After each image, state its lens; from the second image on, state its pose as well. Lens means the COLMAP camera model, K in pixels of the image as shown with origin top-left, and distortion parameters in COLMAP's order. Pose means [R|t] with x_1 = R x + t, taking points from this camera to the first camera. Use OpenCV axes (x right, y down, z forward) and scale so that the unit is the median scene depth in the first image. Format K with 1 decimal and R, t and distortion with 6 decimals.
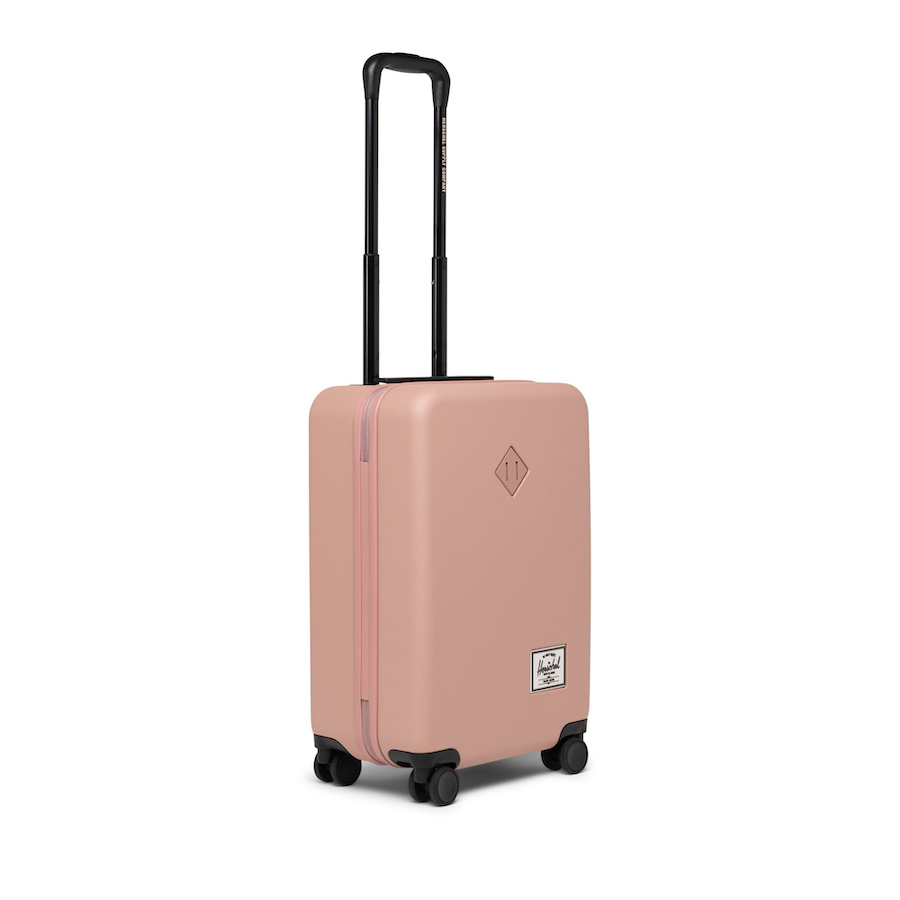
lens RADIAL K [[2171.1, 0, 450.7], [0, 2171.1, 448.1], [0, 0, 1]] dist [-0.081591, 0.000000]
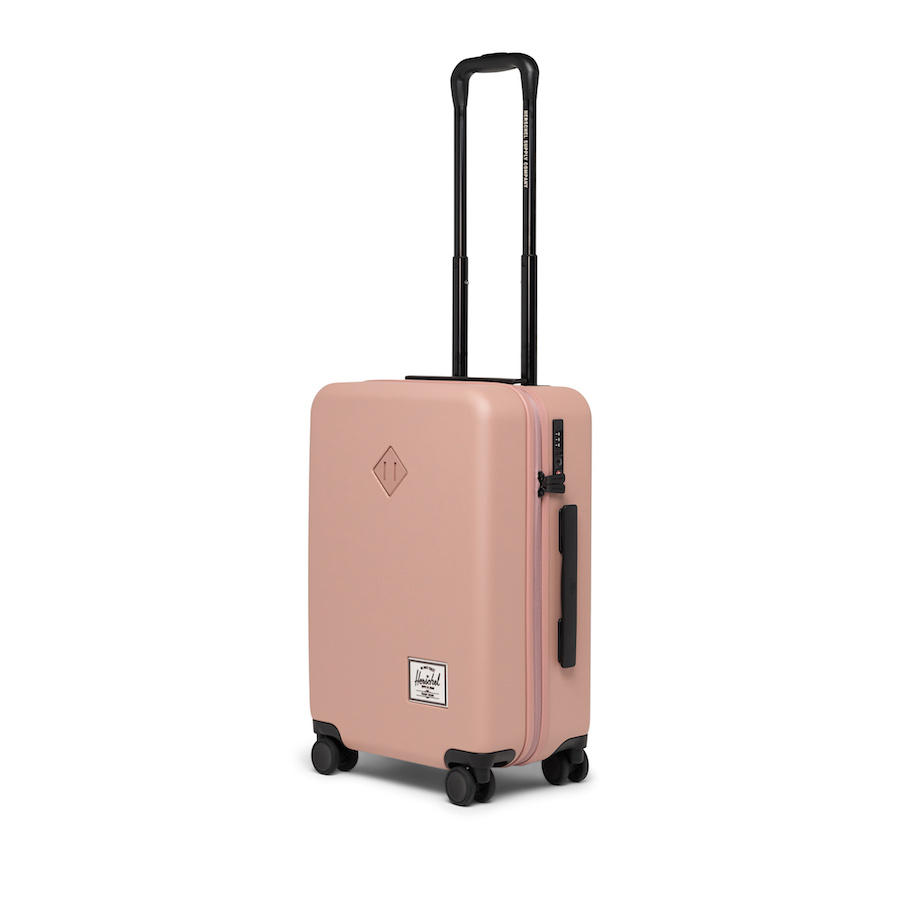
lens RADIAL K [[2171.1, 0, 450.8], [0, 2171.1, 451.0], [0, 0, 1]] dist [-0.081591, 0.000000]
pose [[-0.008055, 0.055261, -0.998439, 0.996334], [-0.059860, 0.996655, 0.055645, -0.054390], [0.998174, 0.060214, -0.004720, 1.005781]]
